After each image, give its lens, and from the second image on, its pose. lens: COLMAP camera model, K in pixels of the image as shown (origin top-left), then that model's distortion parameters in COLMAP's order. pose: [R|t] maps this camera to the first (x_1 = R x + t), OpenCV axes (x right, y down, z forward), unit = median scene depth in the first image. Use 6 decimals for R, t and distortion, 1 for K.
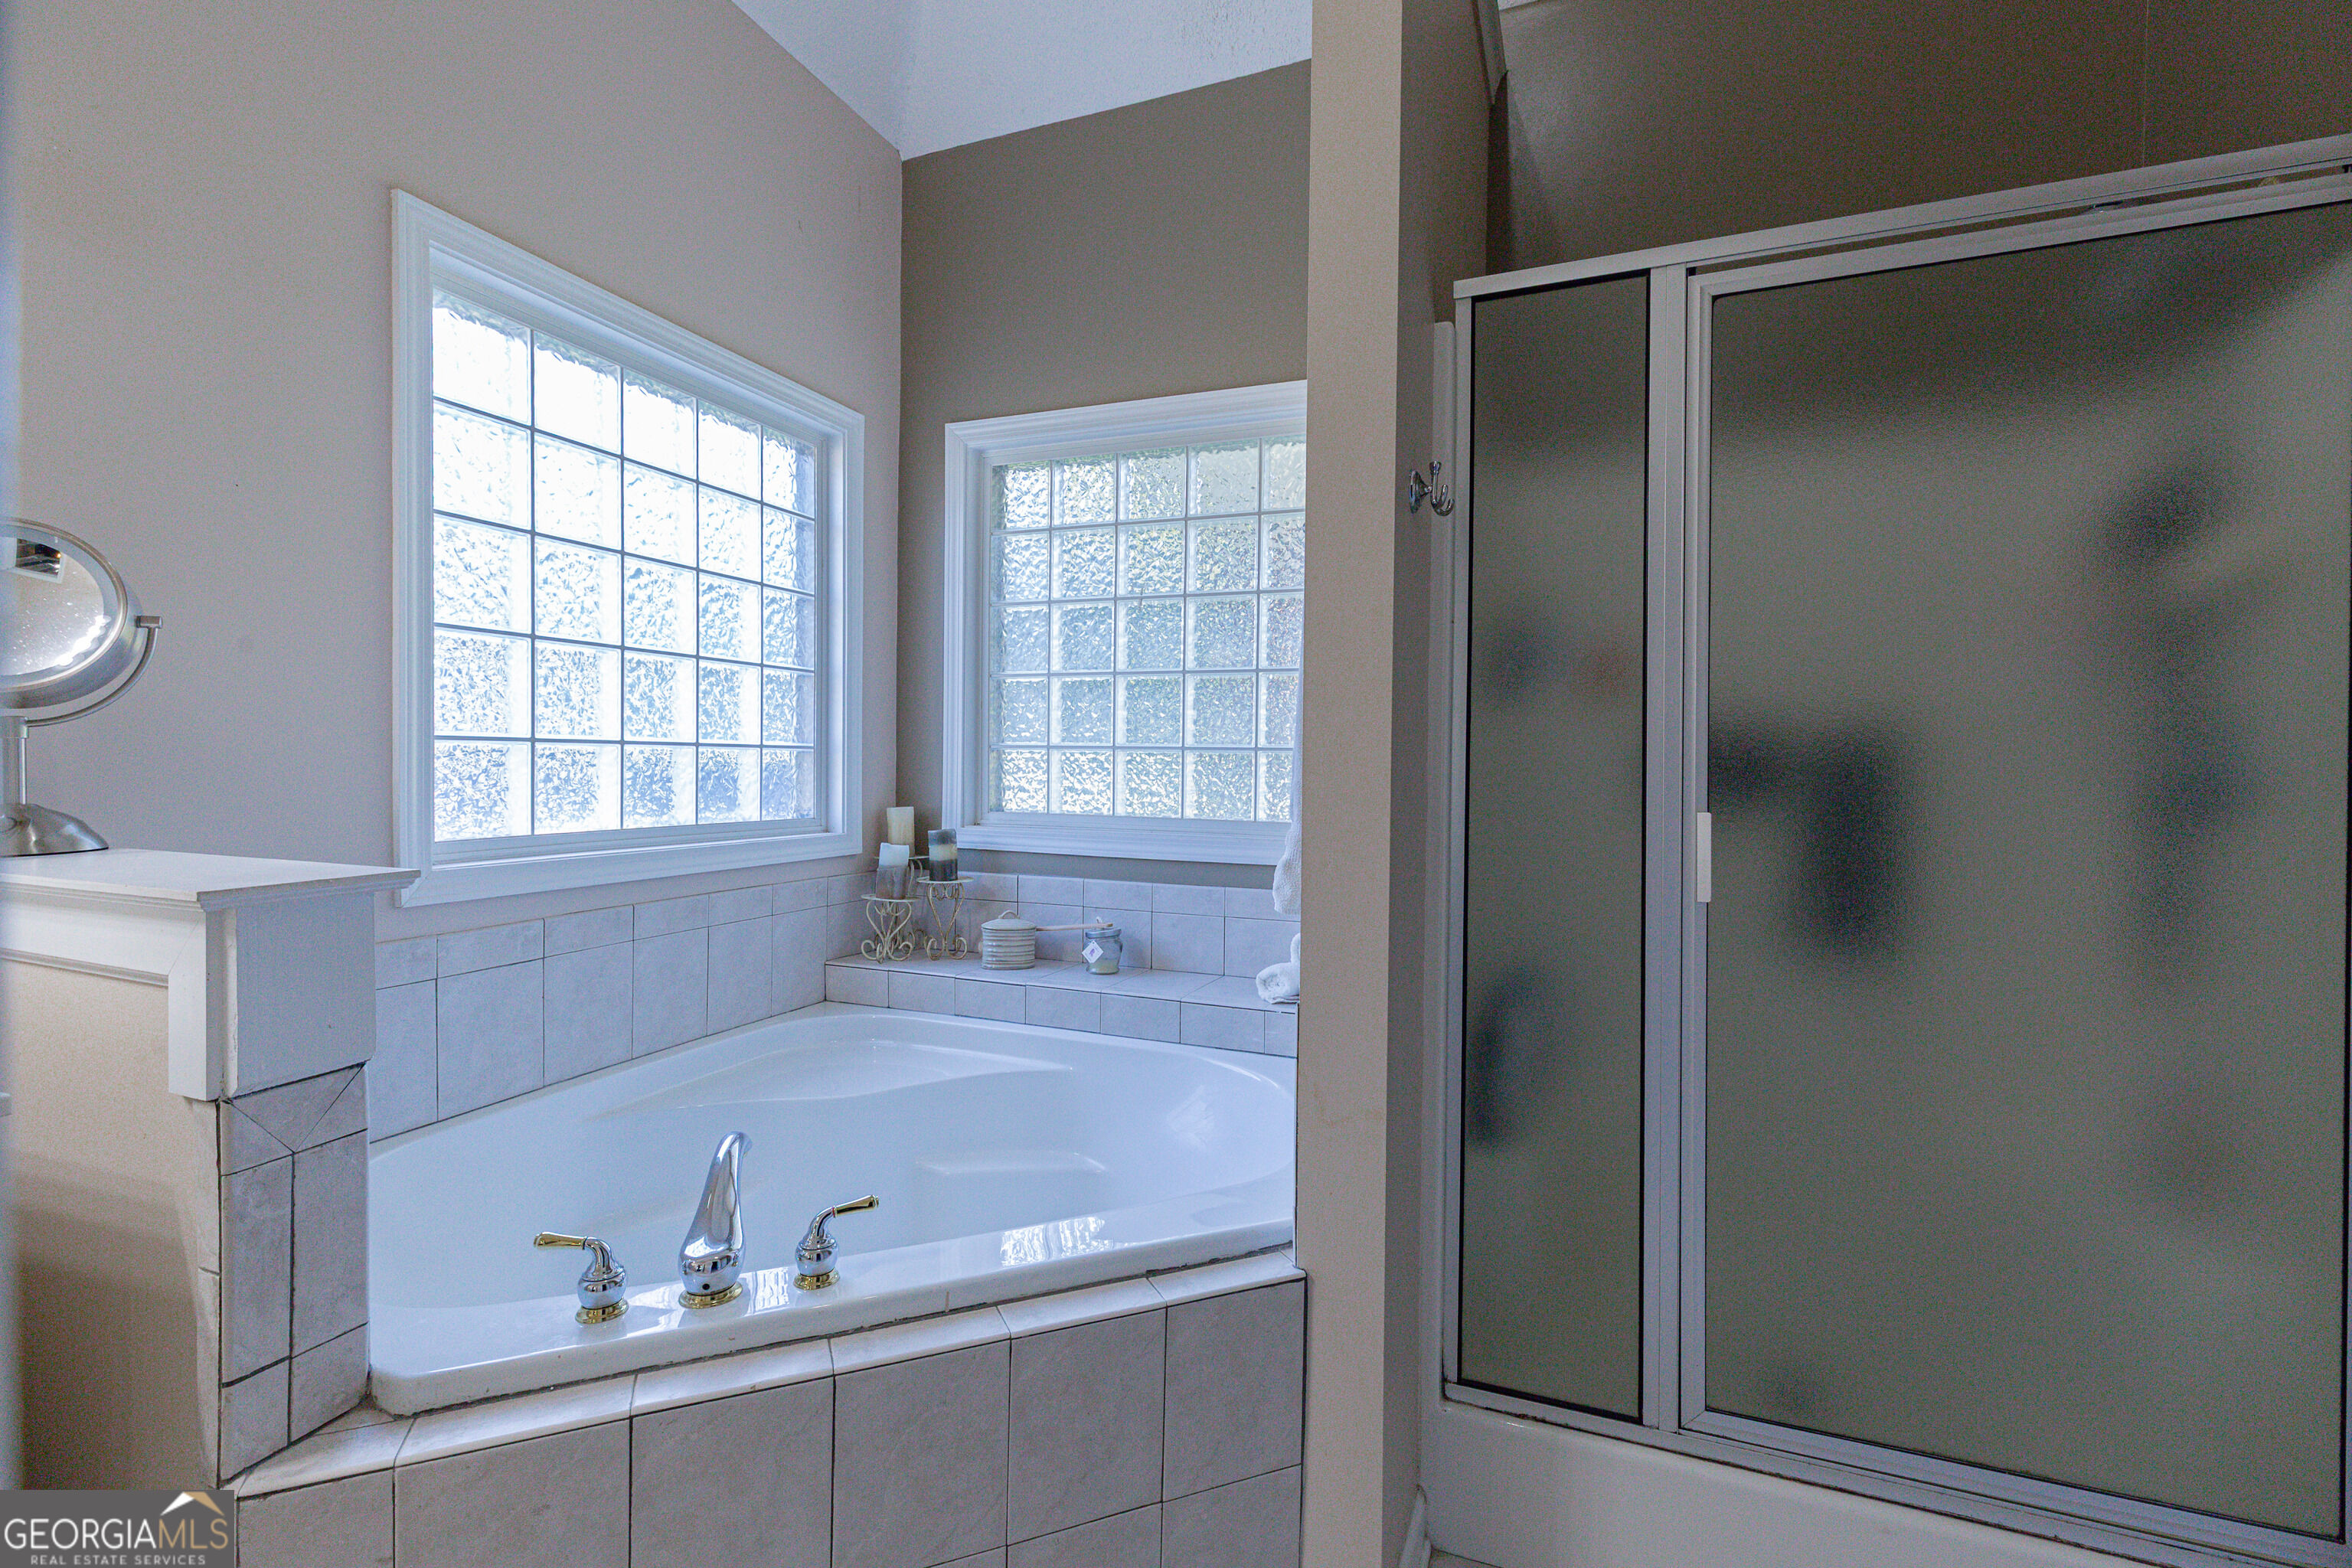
lens RADIAL K [[1057.3, 0, 1158.6], [0, 1057.3, 775.4], [0, 0, 1]] dist [0.005881, 0.000429]
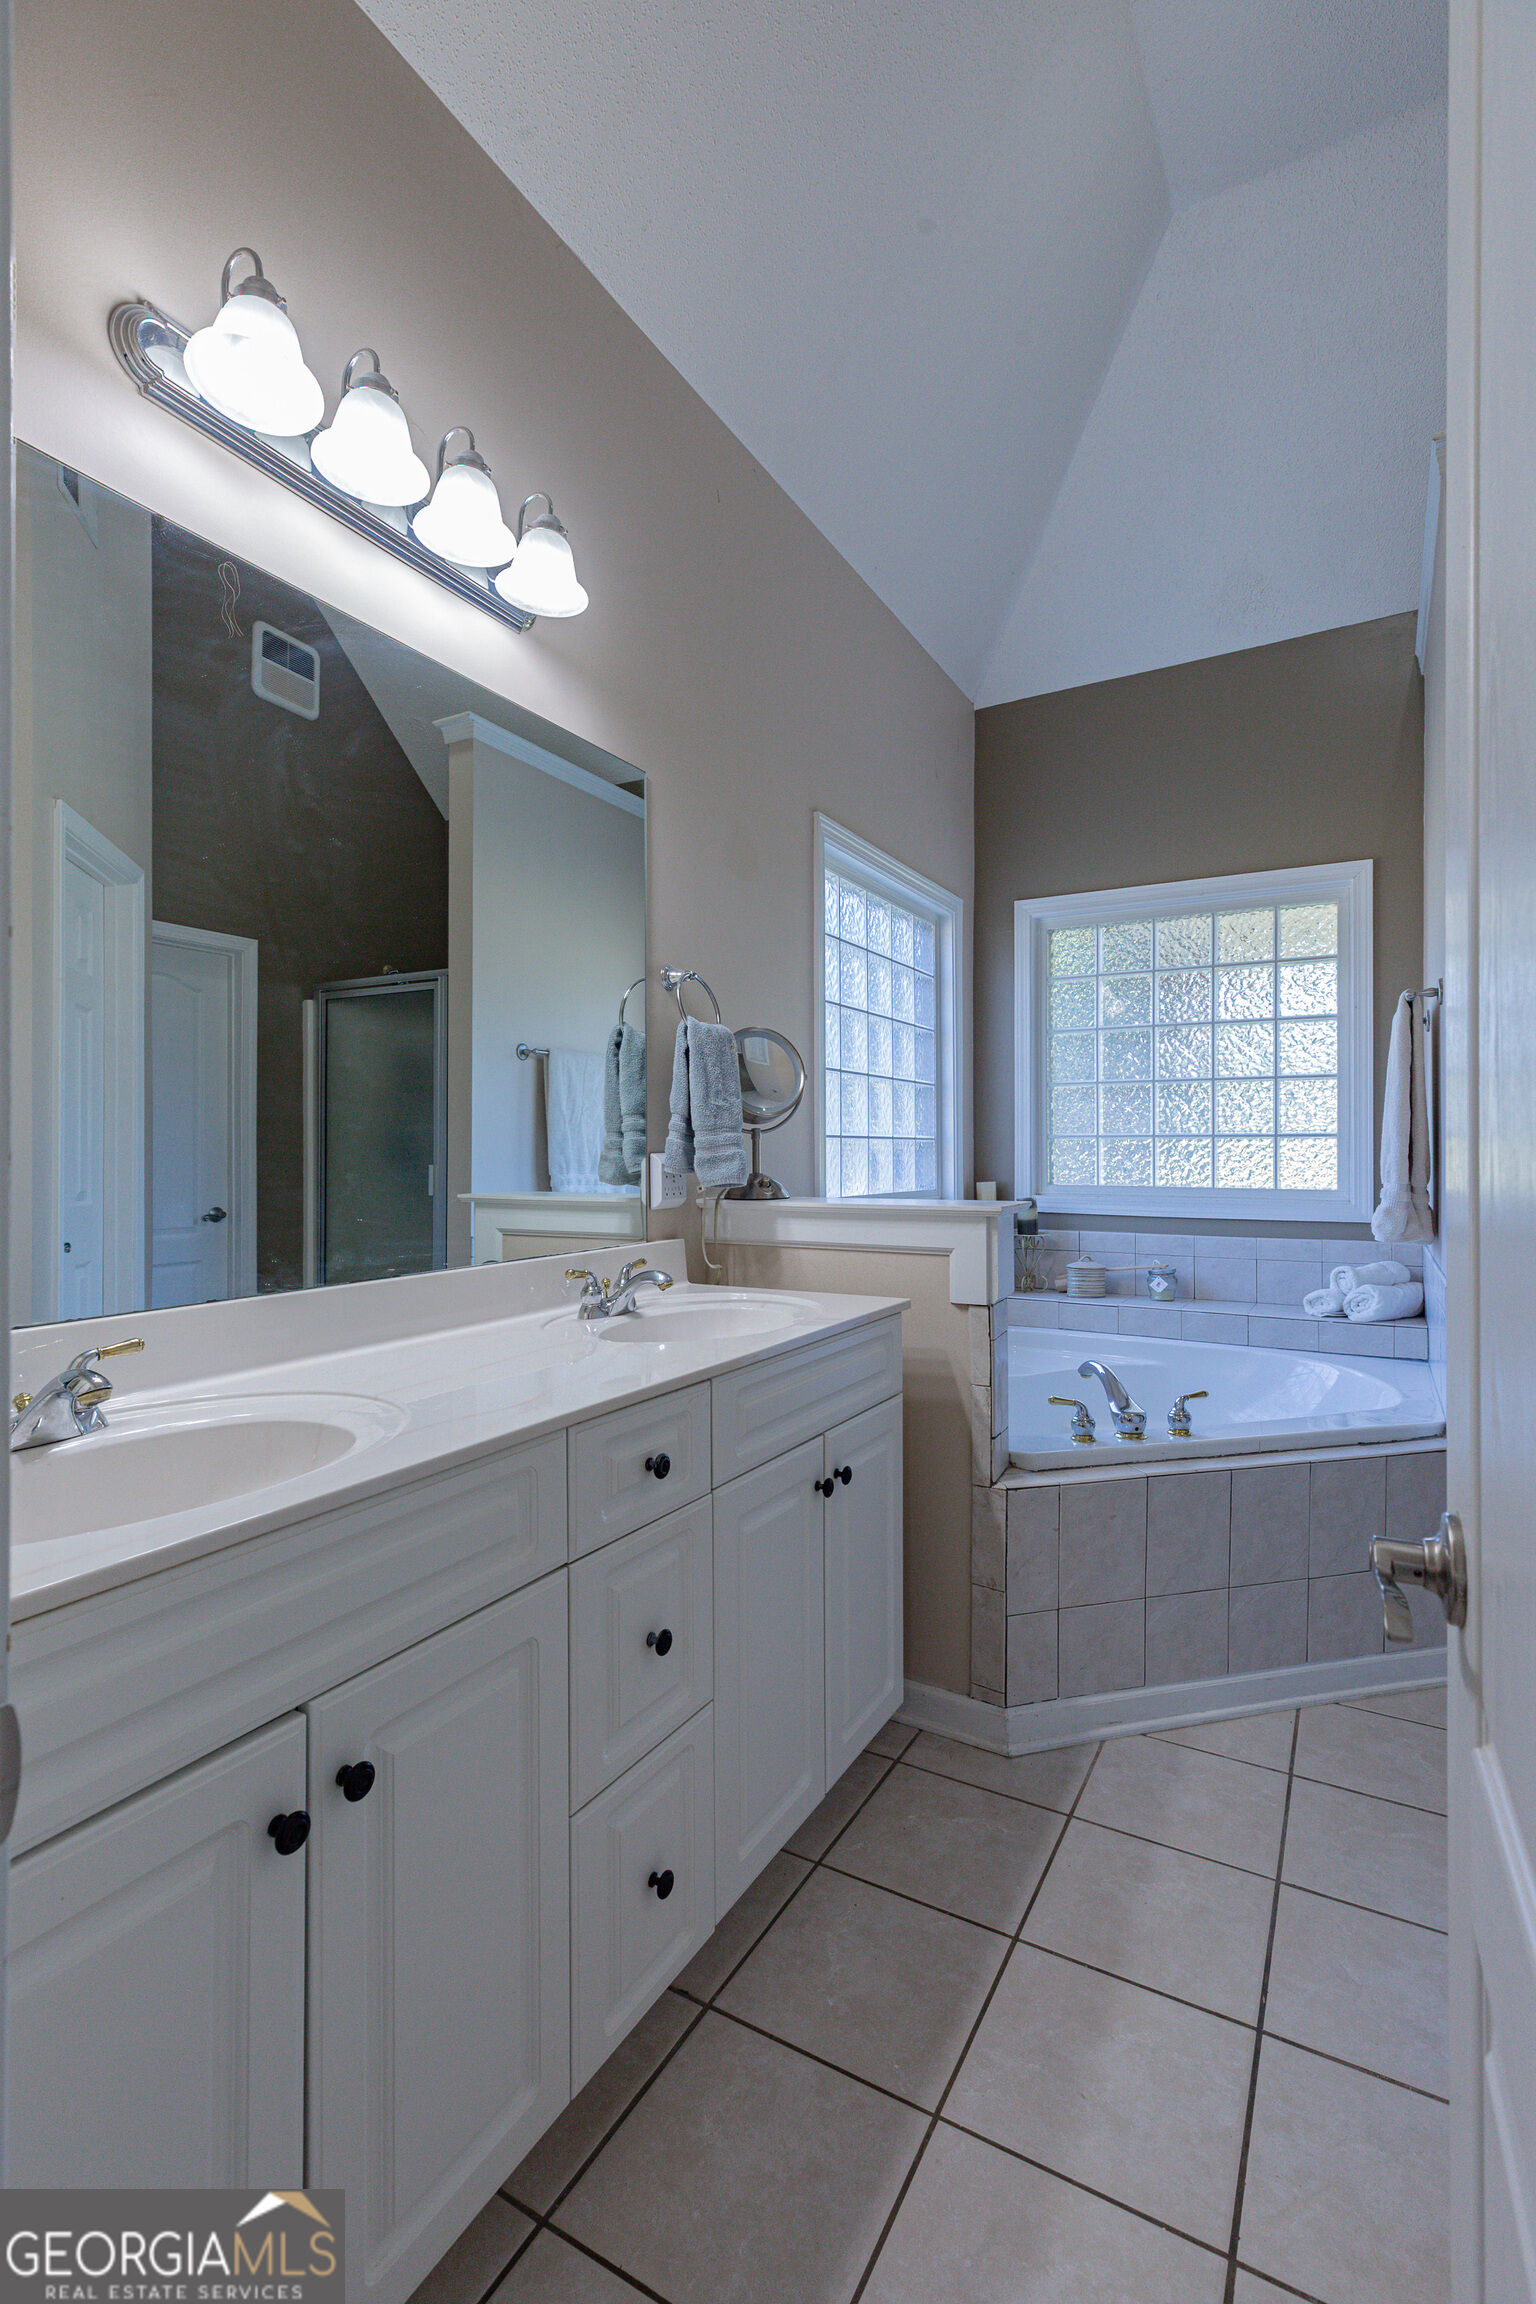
lens RADIAL K [[1035.8, 0, 781.4], [0, 1035.8, 1152.0], [0, 0, 1]] dist [0.005881, 0.000429]
pose [[0.989319, -0.015778, -0.144911, -0.338970], [0.014215, 0.999829, -0.011812, 0.002970], [0.145073, 0.009626, 0.989374, -0.396420]]
